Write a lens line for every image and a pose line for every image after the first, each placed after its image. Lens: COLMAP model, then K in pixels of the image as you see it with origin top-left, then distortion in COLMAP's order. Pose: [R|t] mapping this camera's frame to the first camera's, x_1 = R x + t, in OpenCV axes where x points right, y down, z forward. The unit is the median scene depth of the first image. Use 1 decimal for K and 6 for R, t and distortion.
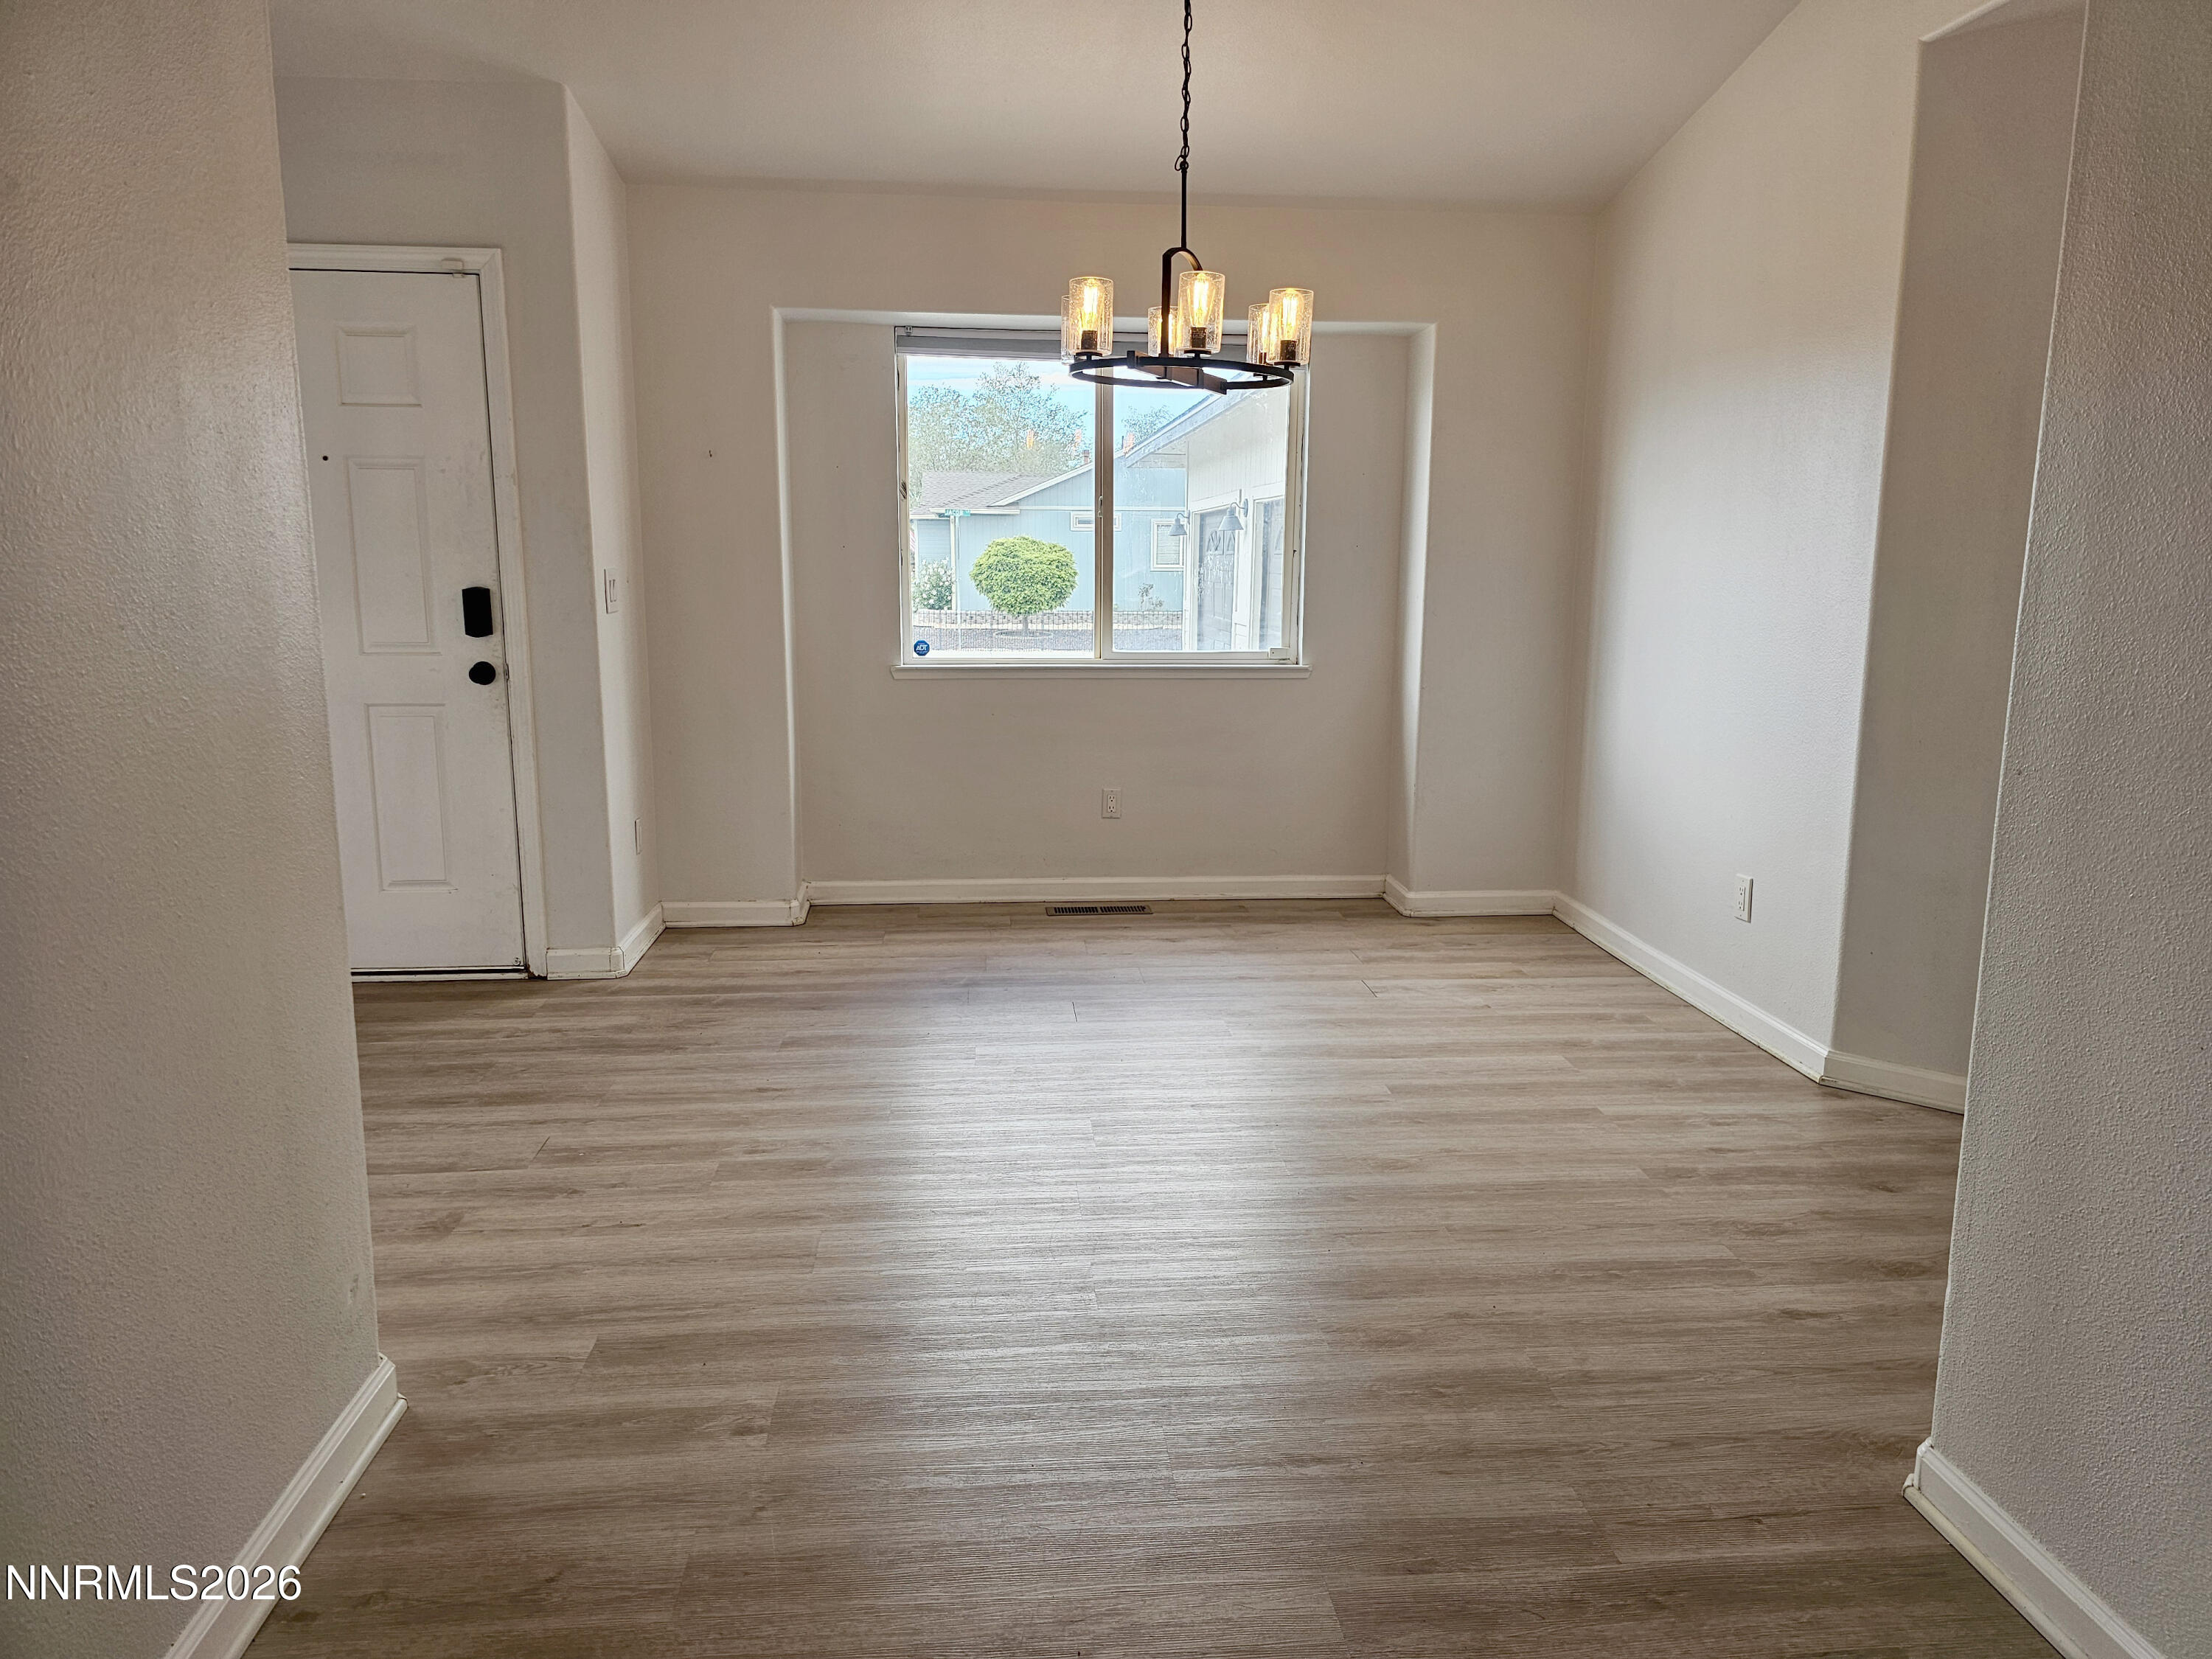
lens RADIAL K [[1464.4, 0, 1135.0], [0, 1464.4, 824.8], [0, 0, 1]] dist [0.009748, -0.000780]
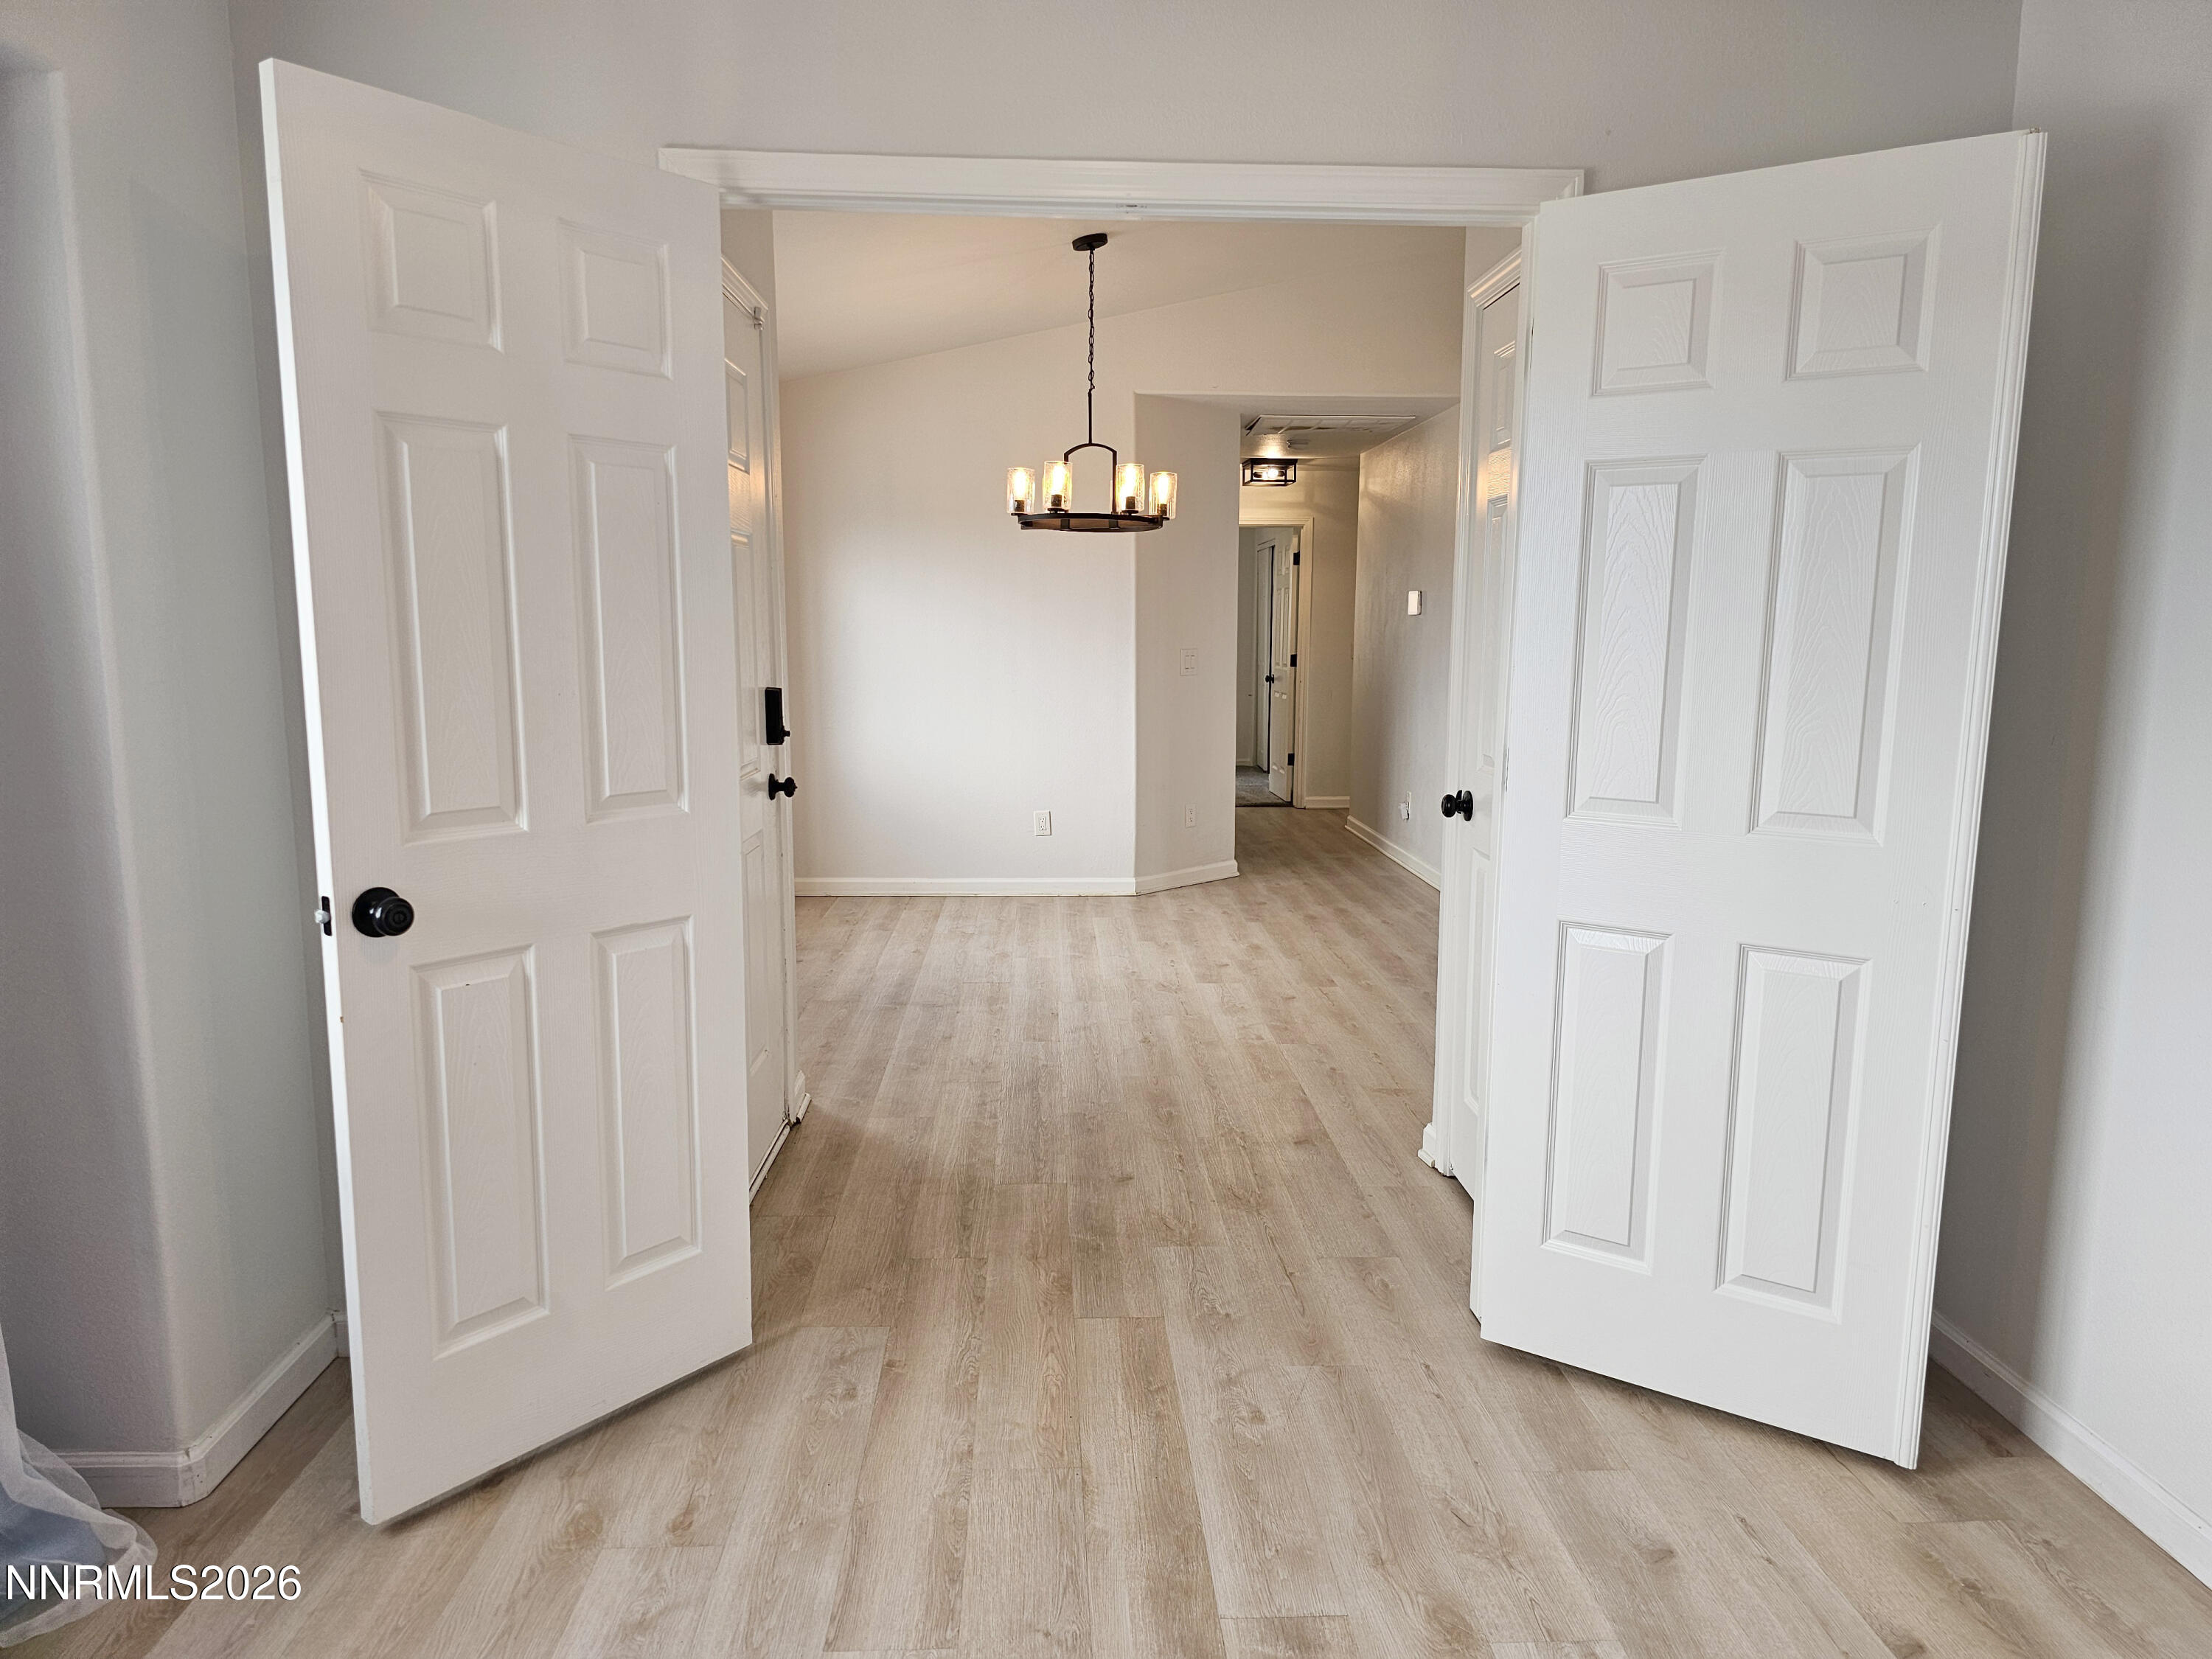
lens RADIAL K [[1511.1, 0, 1103.6], [0, 1511.1, 852.2], [0, 0, 1]] dist [0.160007, -0.000516]
pose [[0.067334, -0.162192, 0.984459, -1.550129], [0.183731, 0.971840, 0.147546, -0.189904], [-0.980668, 0.170941, 0.095237, 0.866063]]
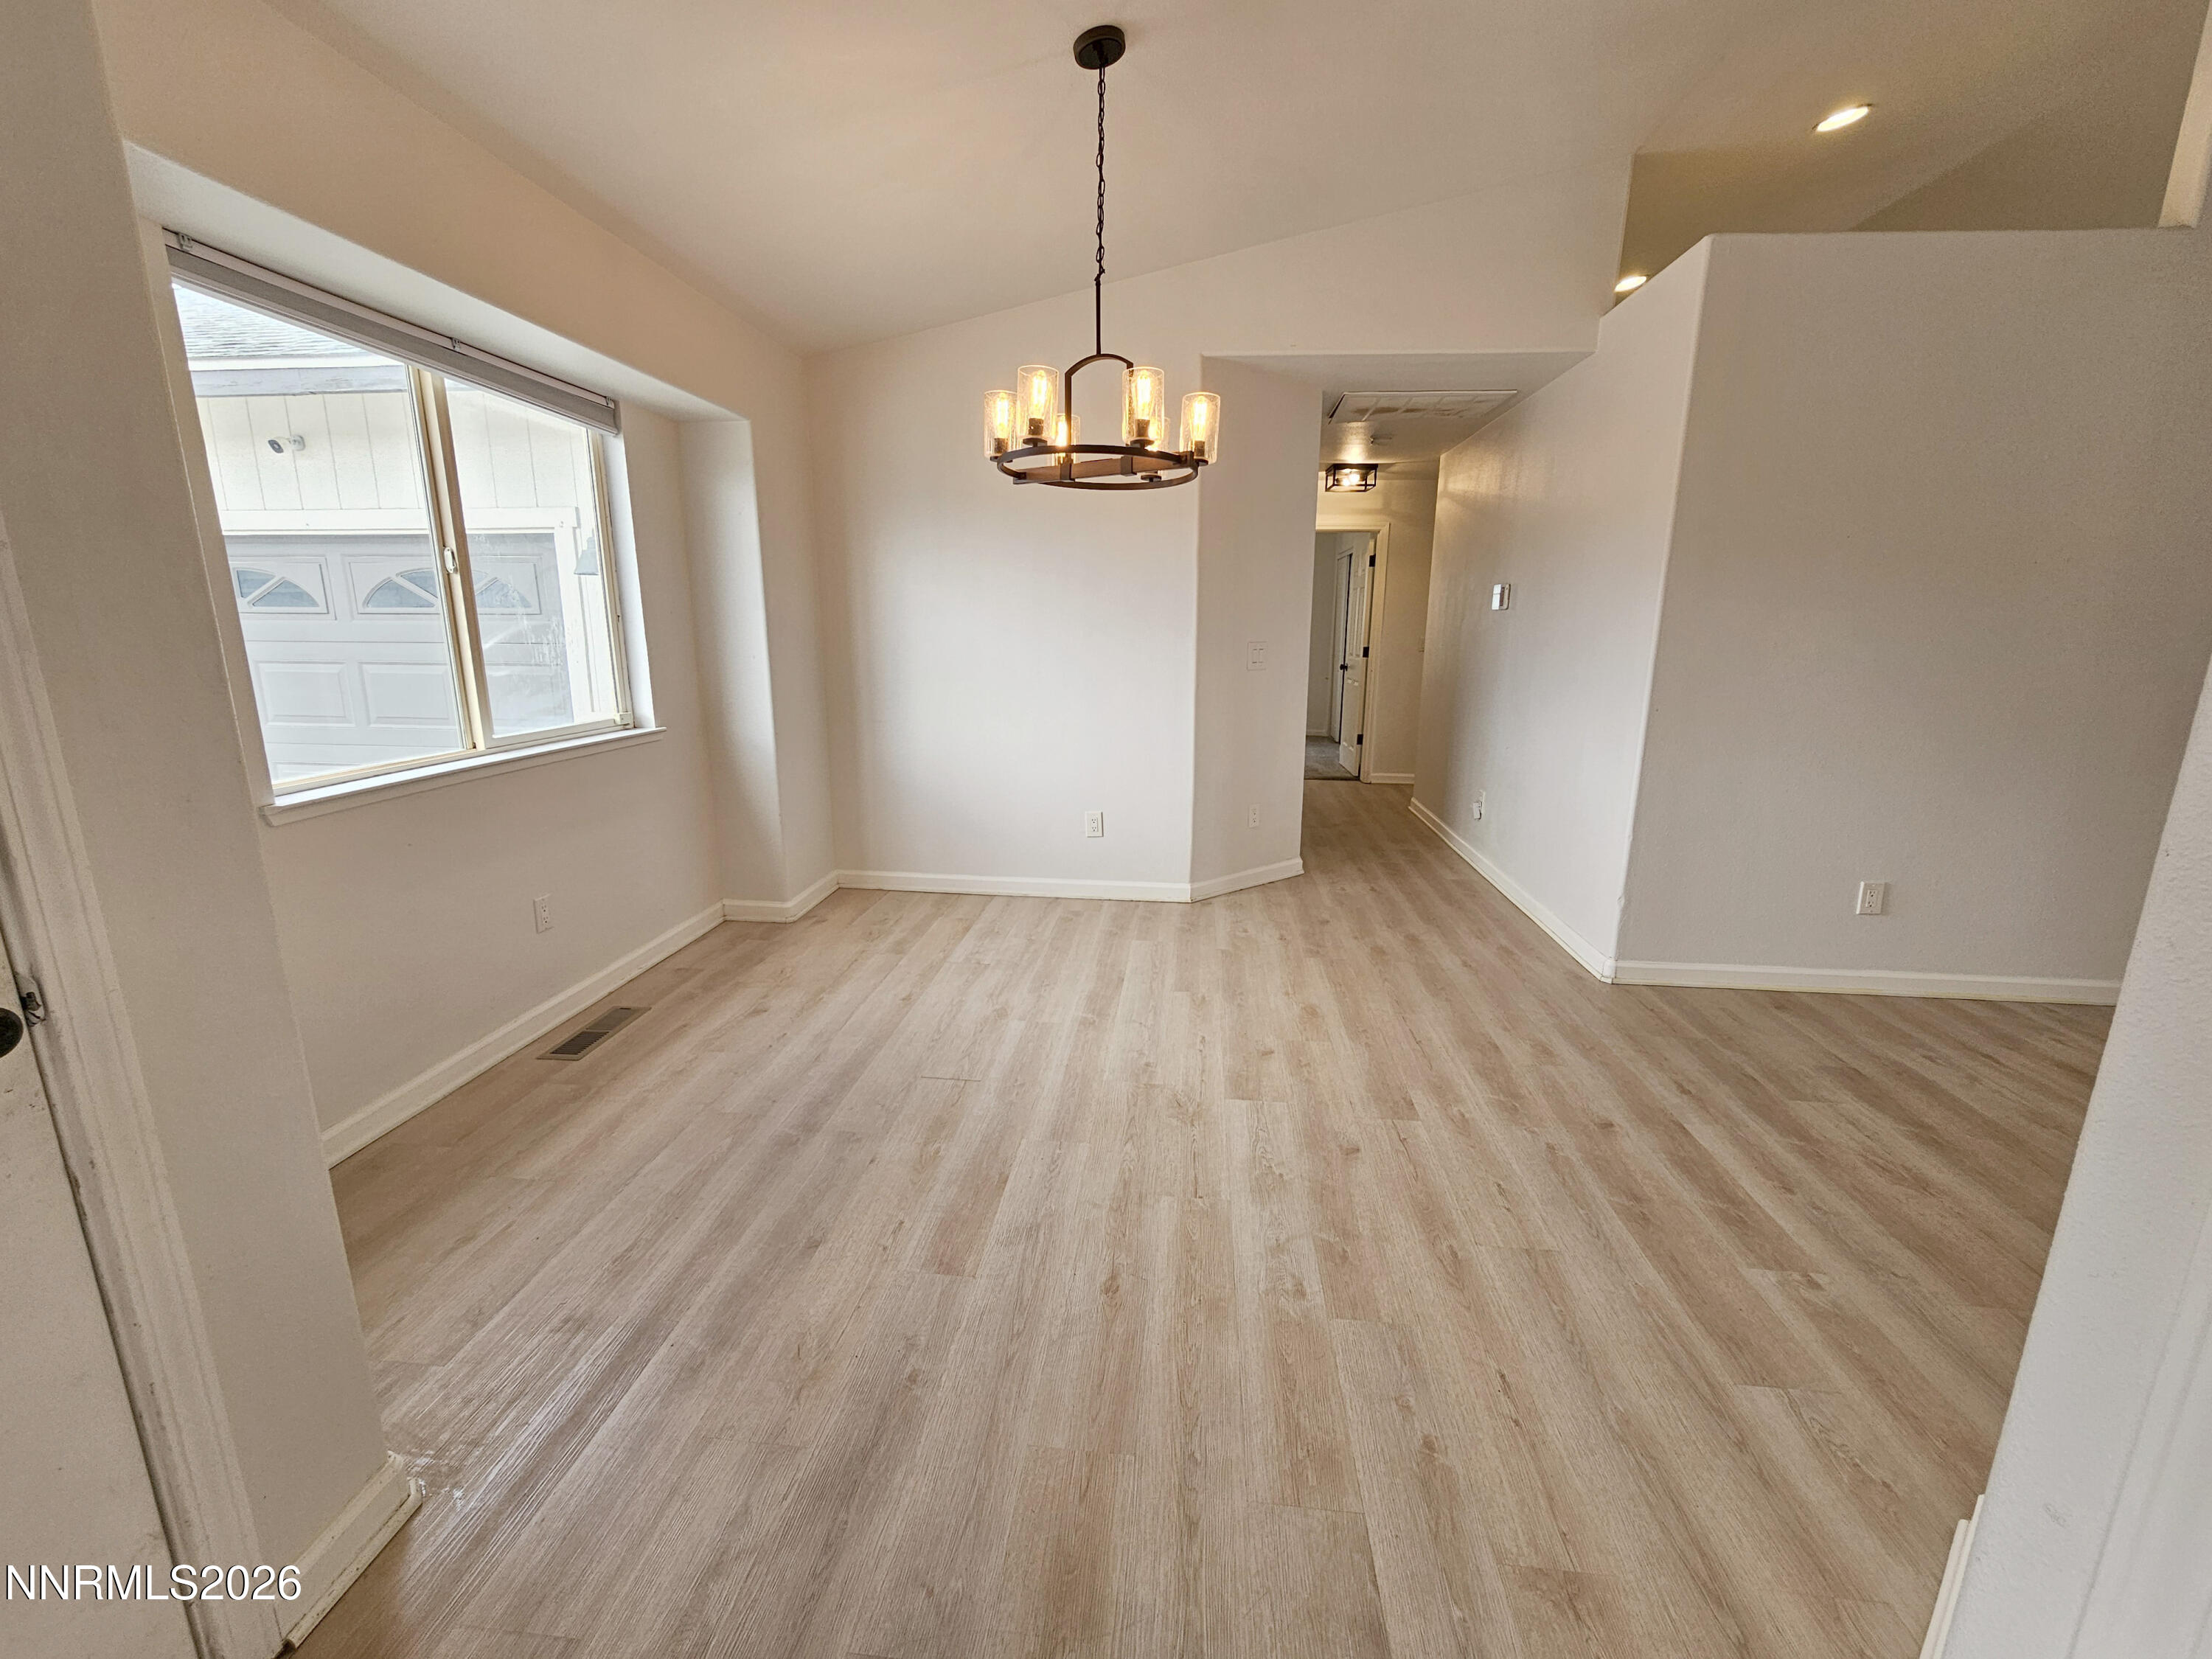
lens RADIAL K [[929.6, 0, 1099.8], [0, 929.6, 829.8], [0, 0, 1]] dist [-0.026222, 0.012835]
pose [[0.210412, -0.227376, 0.950803, -0.677860], [0.175109, 0.965613, 0.192167, -0.163884], [-0.961802, 0.126060, 0.242992, 0.837122]]
